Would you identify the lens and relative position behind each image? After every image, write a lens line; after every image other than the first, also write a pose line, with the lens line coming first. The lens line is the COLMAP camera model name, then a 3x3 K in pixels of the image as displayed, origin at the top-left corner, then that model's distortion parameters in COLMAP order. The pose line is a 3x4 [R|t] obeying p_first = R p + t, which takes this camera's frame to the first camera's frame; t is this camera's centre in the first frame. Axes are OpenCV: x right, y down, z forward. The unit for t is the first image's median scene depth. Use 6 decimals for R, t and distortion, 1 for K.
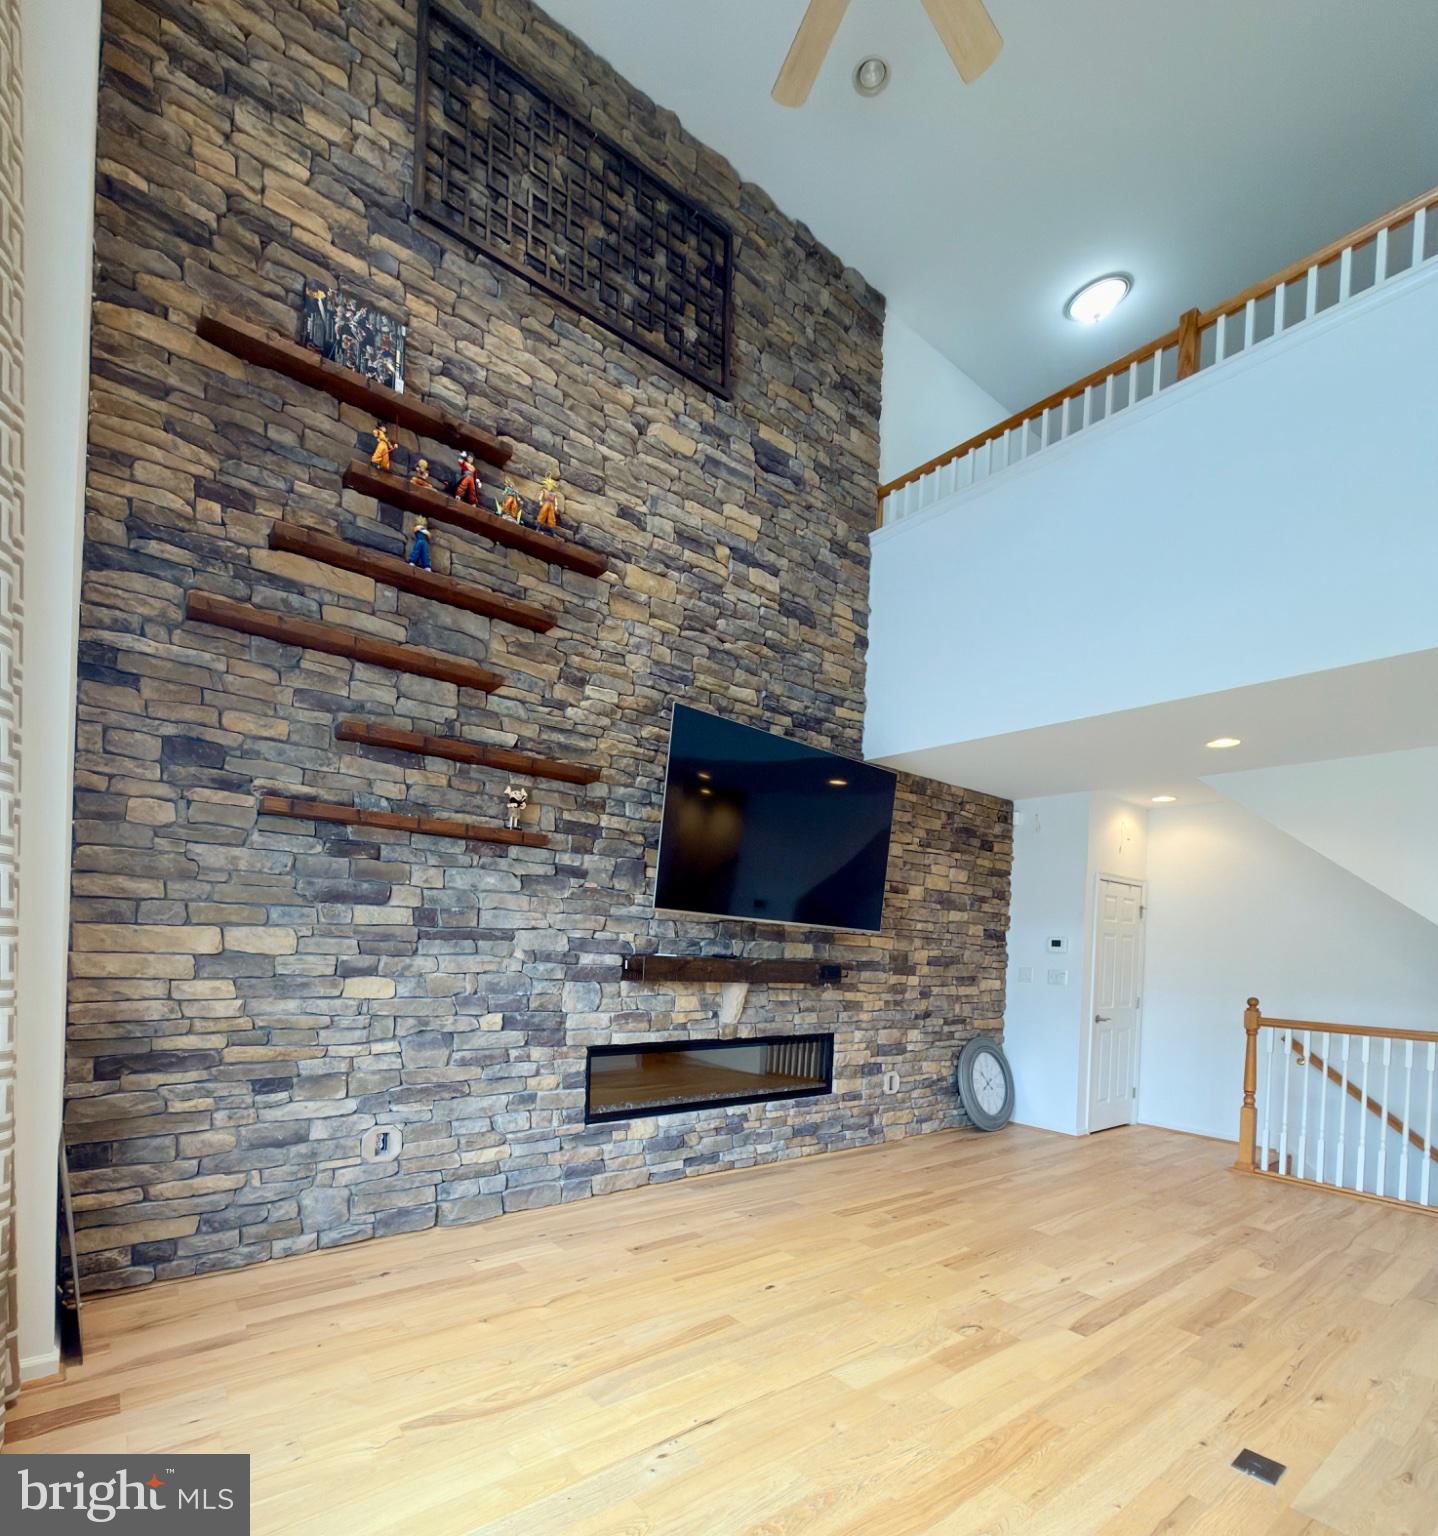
lens RADIAL K [[791.1, 0, 726.3], [0, 791.1, 950.4], [0, 0, 1]] dist [-0.002531, 0.000537]
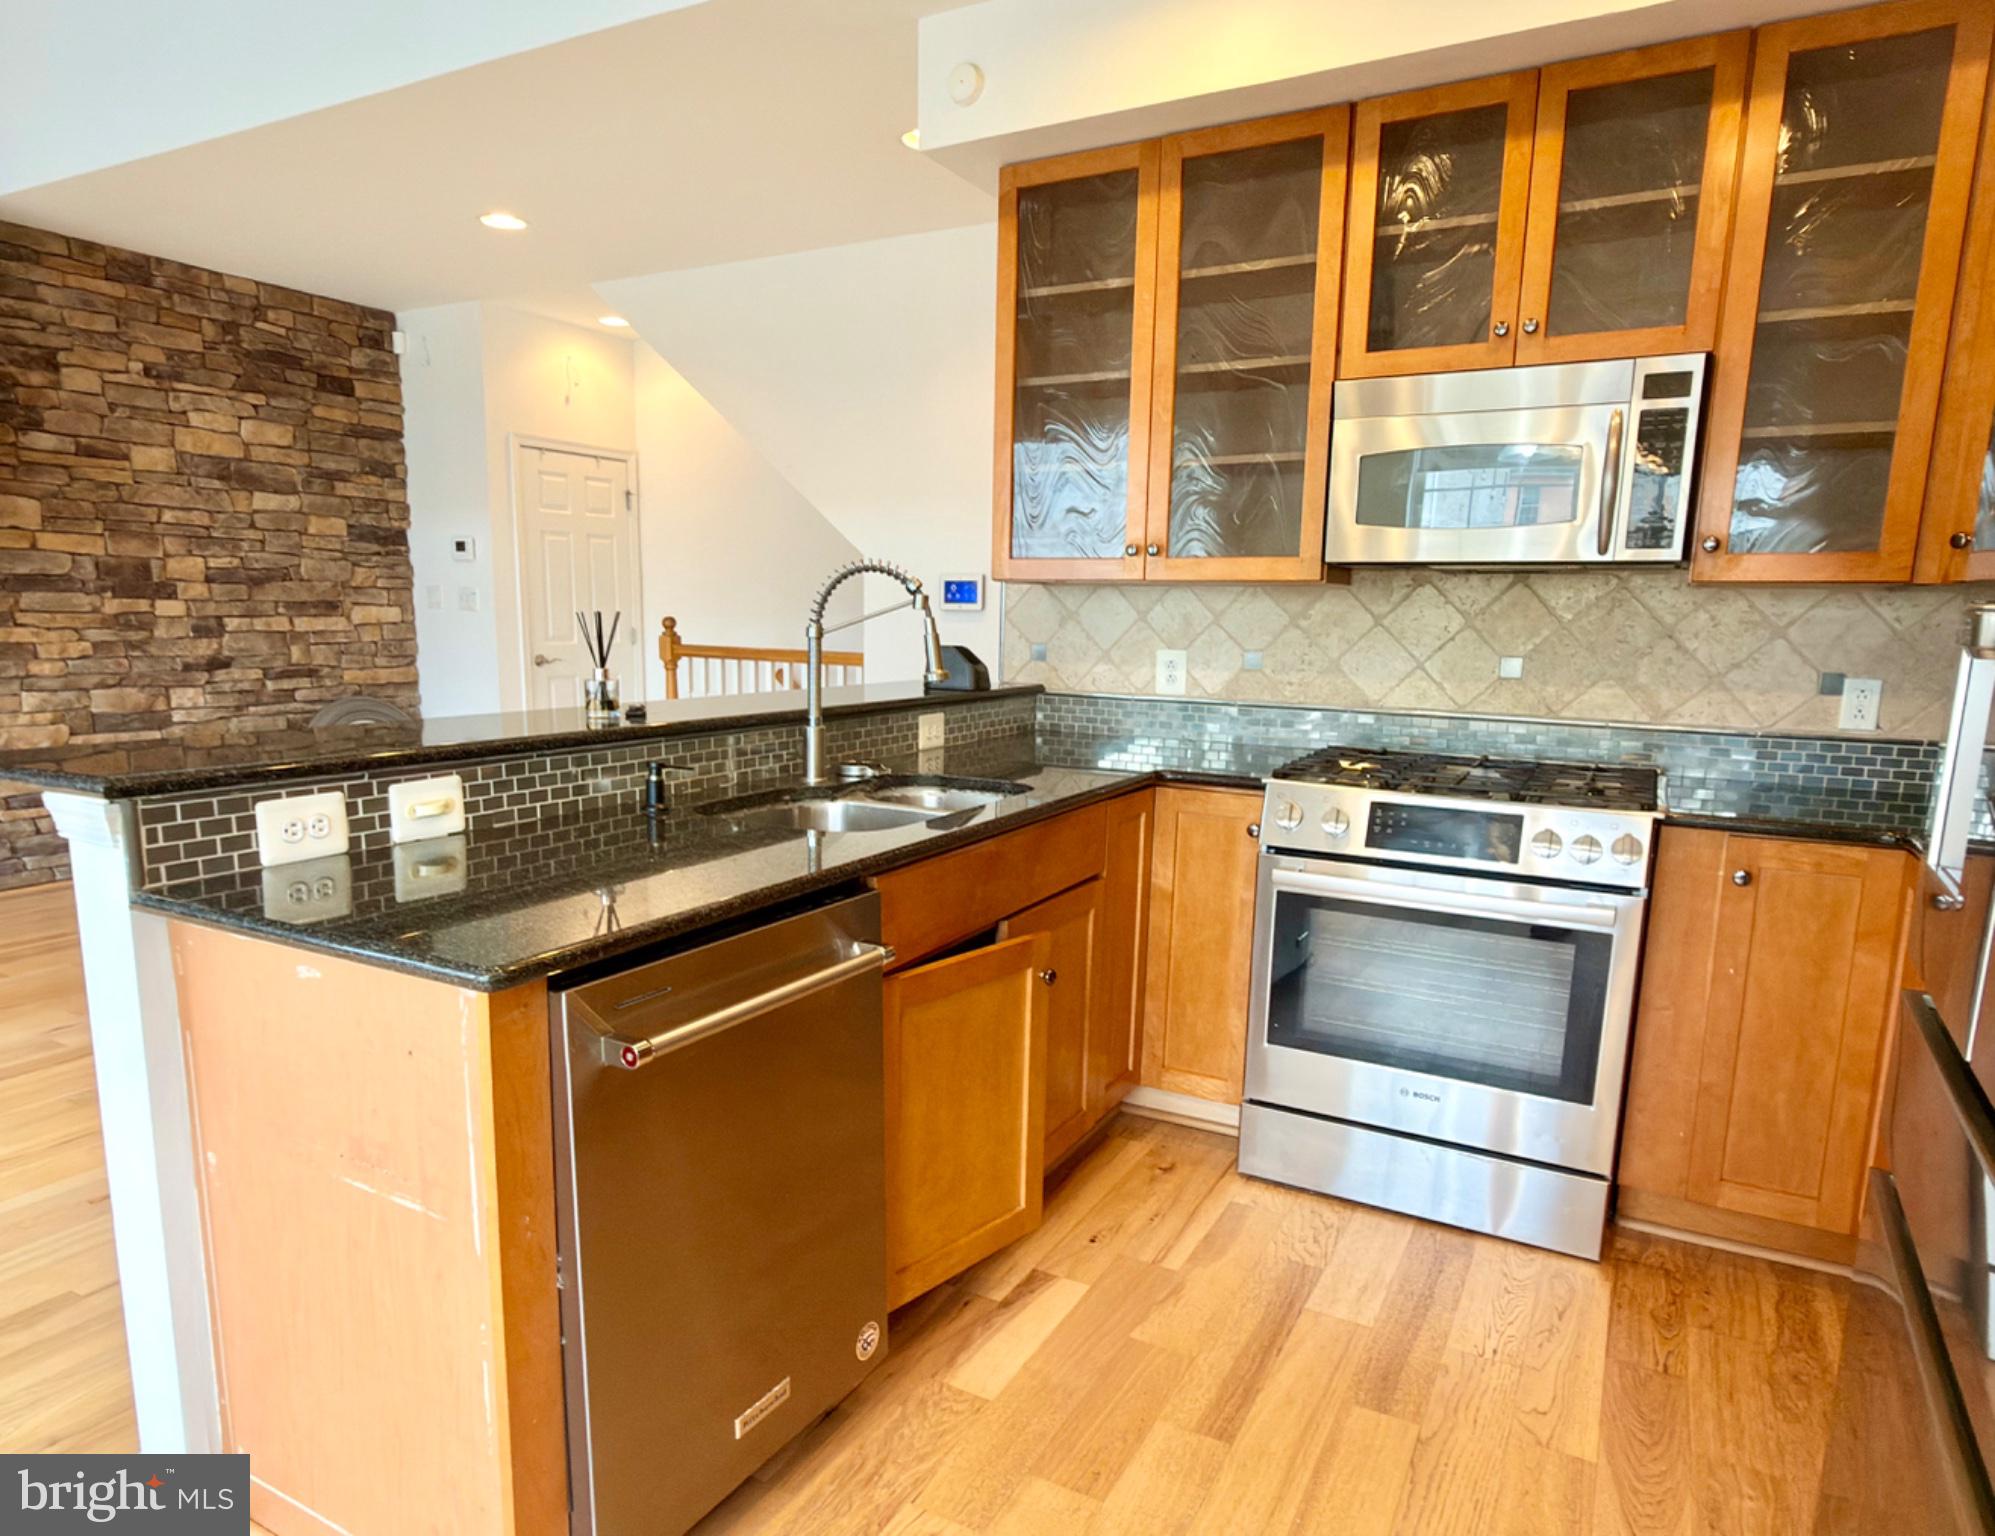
lens RADIAL K [[1226.8, 0, 989.5], [0, 1226.8, 819.8], [0, 0, 1]] dist [0.001847, 0.001745]
pose [[0.925548, -0.089641, 0.367866, 0.608987], [0.021049, 0.982249, 0.186394, 0.047137], [-0.378045, -0.164774, 0.911006, -0.176195]]
